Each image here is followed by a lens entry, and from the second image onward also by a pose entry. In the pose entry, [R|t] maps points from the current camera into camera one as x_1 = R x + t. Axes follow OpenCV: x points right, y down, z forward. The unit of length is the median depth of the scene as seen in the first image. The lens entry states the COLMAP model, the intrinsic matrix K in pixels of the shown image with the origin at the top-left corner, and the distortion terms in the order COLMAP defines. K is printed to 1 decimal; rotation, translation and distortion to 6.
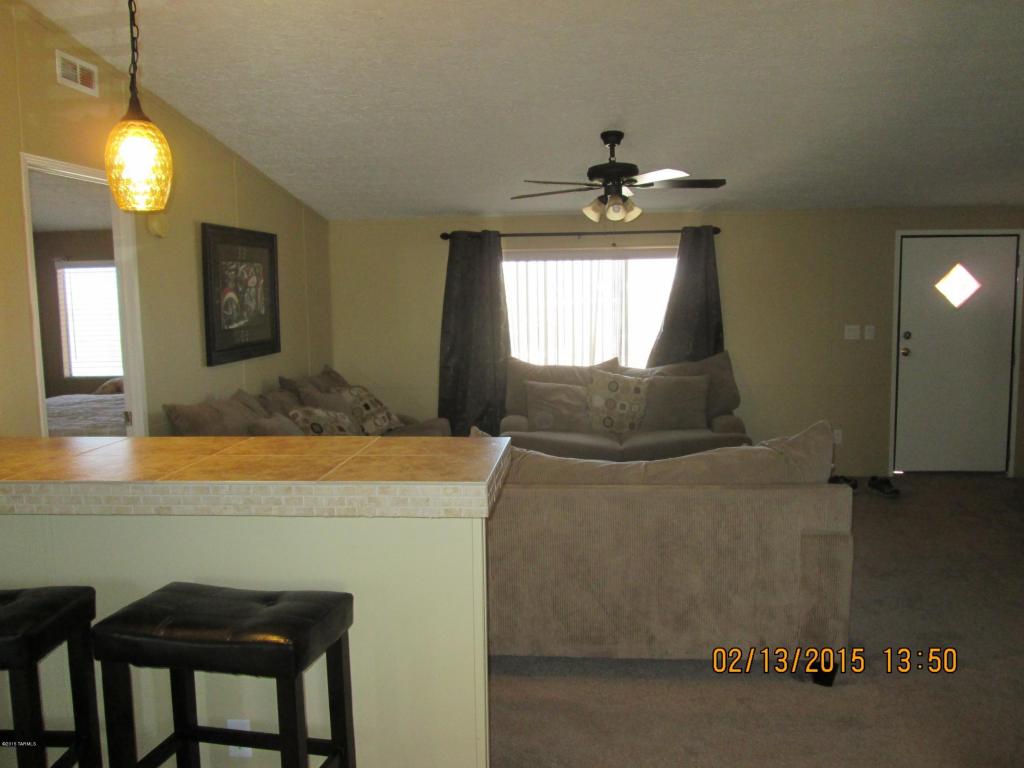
lens RADIAL K [[858.5, 0, 510.4], [0, 858.5, 387.9], [0, 0, 1]] dist [-0.043786, 0.020725]
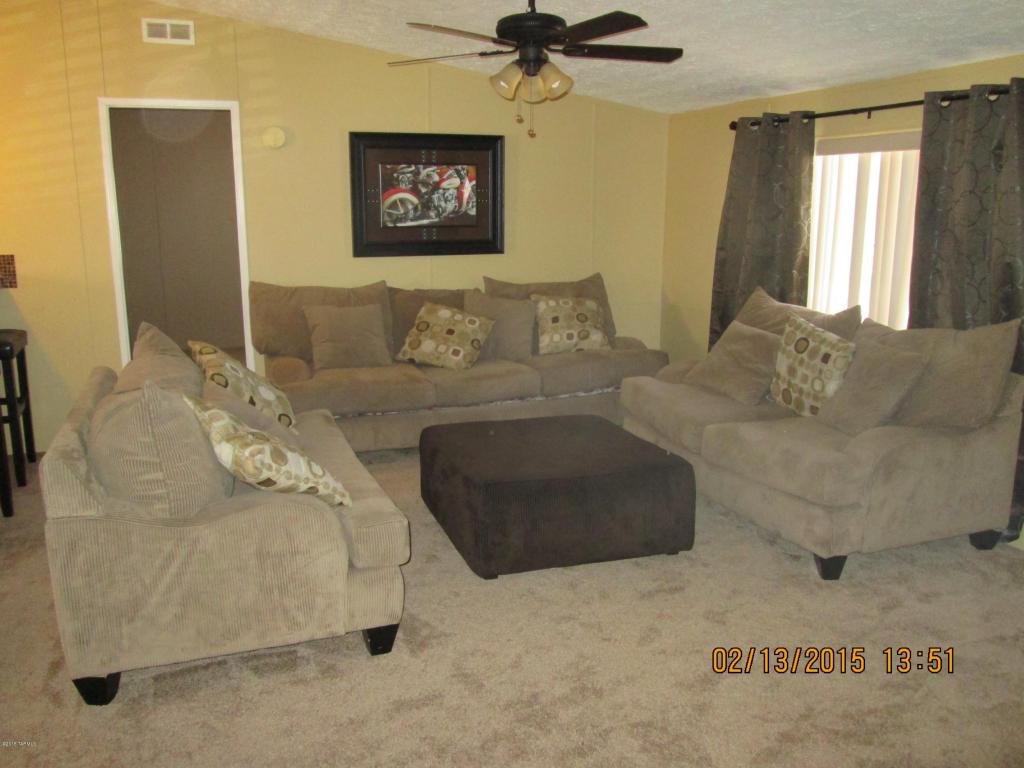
lens RADIAL K [[858.5, 0, 514.2], [0, 858.5, 383.0], [0, 0, 1]] dist [-0.043786, 0.020725]
pose [[0.444413, 0.204192, -0.872240, 0.660617], [-0.110038, 0.978745, 0.173059, -0.069524], [0.889038, 0.019070, 0.457436, 0.550250]]
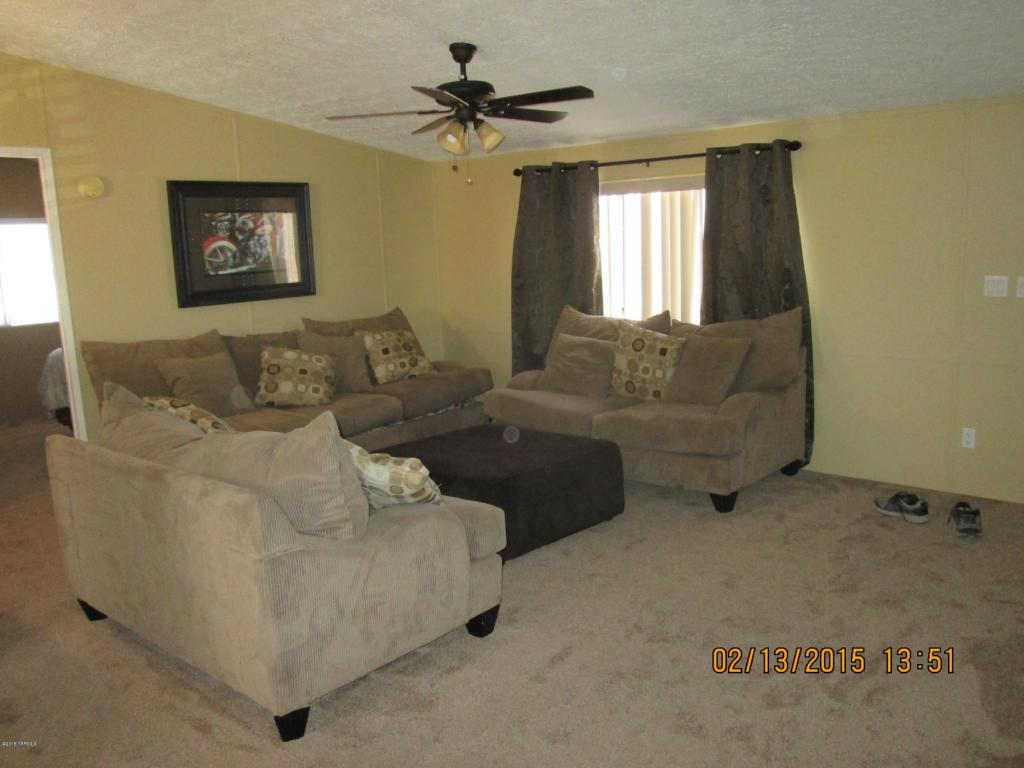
lens RADIAL K [[858.5, 0, 516.4], [0, 858.5, 385.0], [0, 0, 1]] dist [-0.043786, 0.020725]
pose [[0.817641, 0.086333, -0.569219, 0.550253], [-0.041129, 0.994926, 0.091821, -0.038439], [0.574258, -0.051666, 0.817042, 0.271534]]
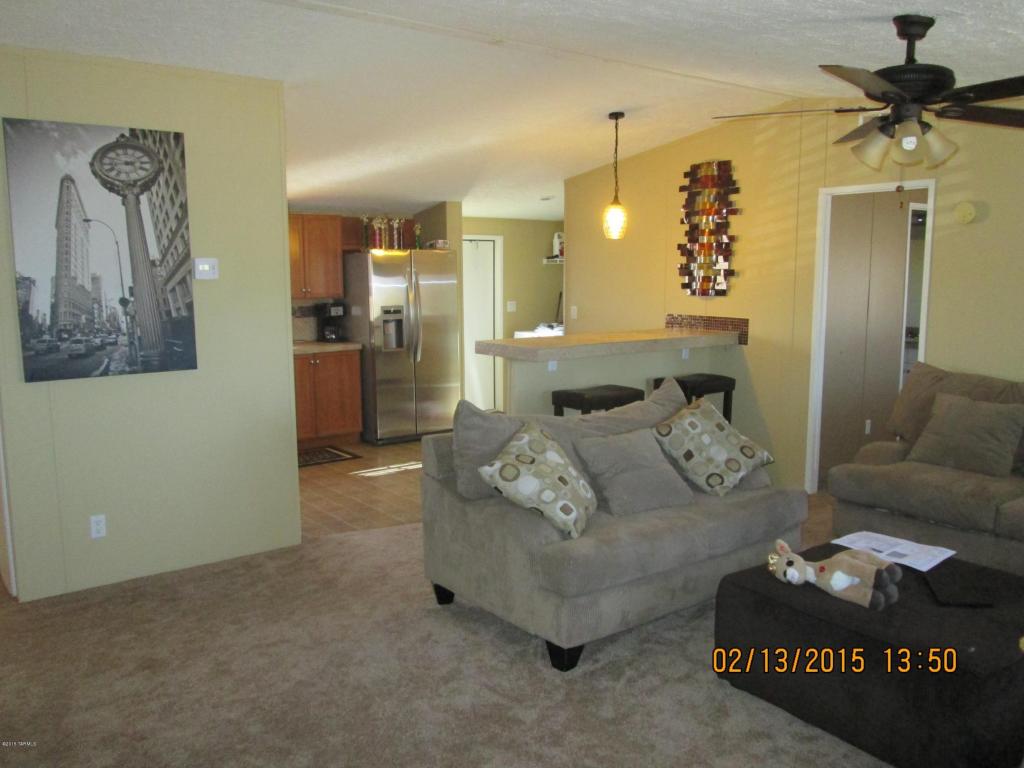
lens RADIAL K [[858.5, 0, 511.5], [0, 858.5, 376.1], [0, 0, 1]] dist [-0.043786, 0.020725]
pose [[-0.724490, 0.094745, -0.682743, 0.617457], [-0.073608, 0.974210, 0.213301, -0.128698], [0.685344, 0.204790, -0.698831, 1.041940]]
